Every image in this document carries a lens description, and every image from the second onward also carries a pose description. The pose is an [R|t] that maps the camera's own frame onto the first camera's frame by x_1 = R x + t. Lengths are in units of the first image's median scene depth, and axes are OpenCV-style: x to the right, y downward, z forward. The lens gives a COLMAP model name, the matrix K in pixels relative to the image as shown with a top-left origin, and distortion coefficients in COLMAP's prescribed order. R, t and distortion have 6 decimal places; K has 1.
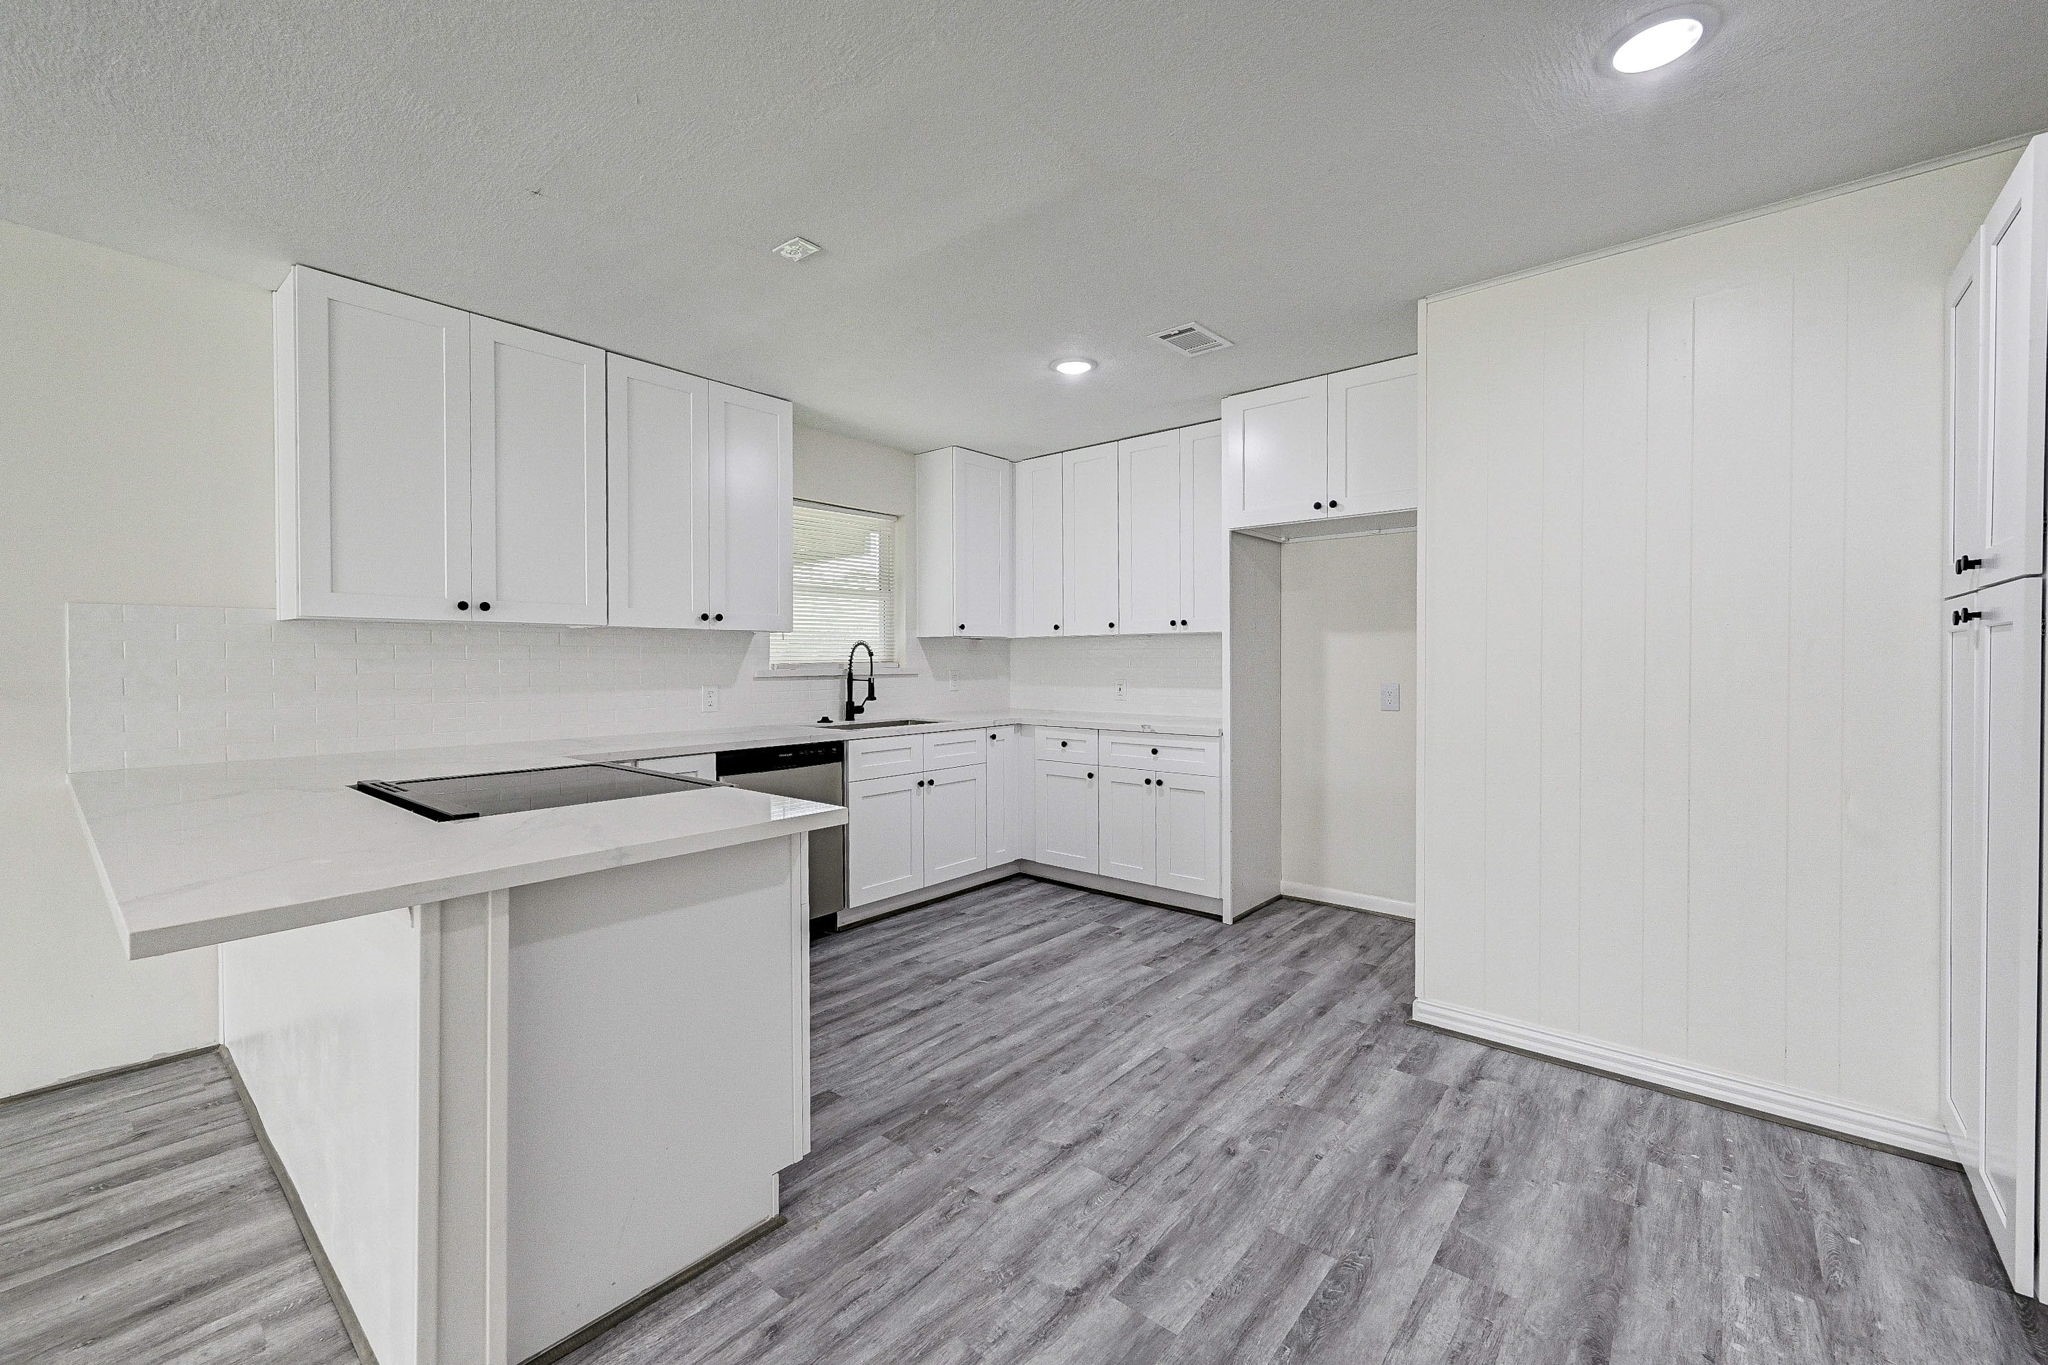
lens RADIAL K [[834.4, 0, 1005.7], [0, 834.4, 673.4], [0, 0, 1]] dist [0.003808, -0.000161]
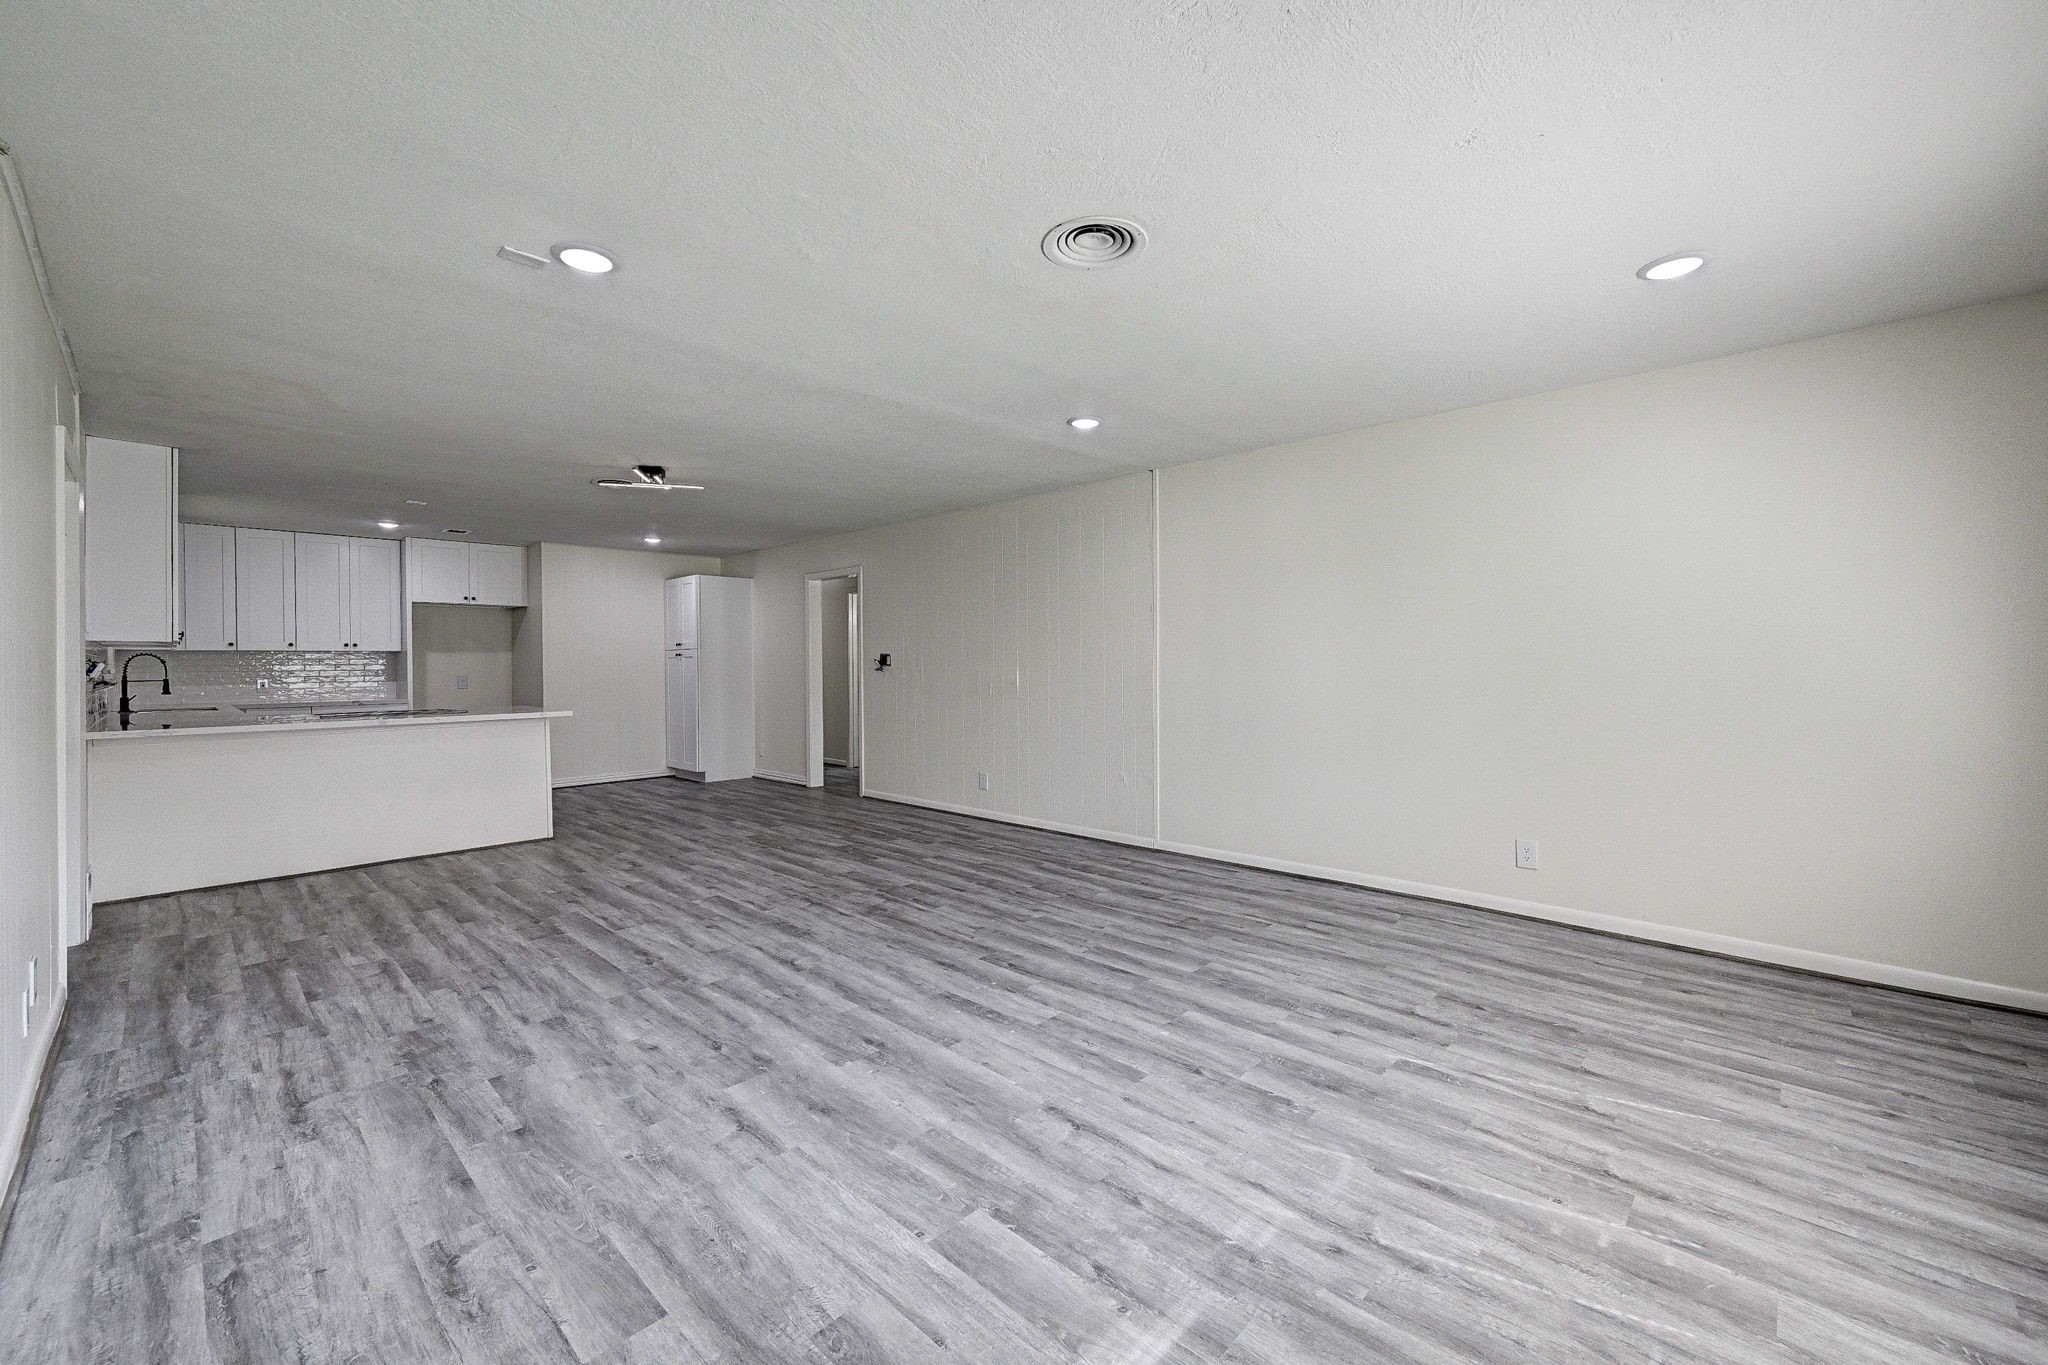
lens RADIAL K [[834.4, 0, 1035.0], [0, 834.4, 682.8], [0, 0, 1]] dist [0.003808, -0.000161]
pose [[0.055467, -0.024196, 0.998167, -1.684197], [0.022777, 0.999477, 0.022962, 0.013983], [-0.998201, 0.021461, 0.055989, -0.632804]]
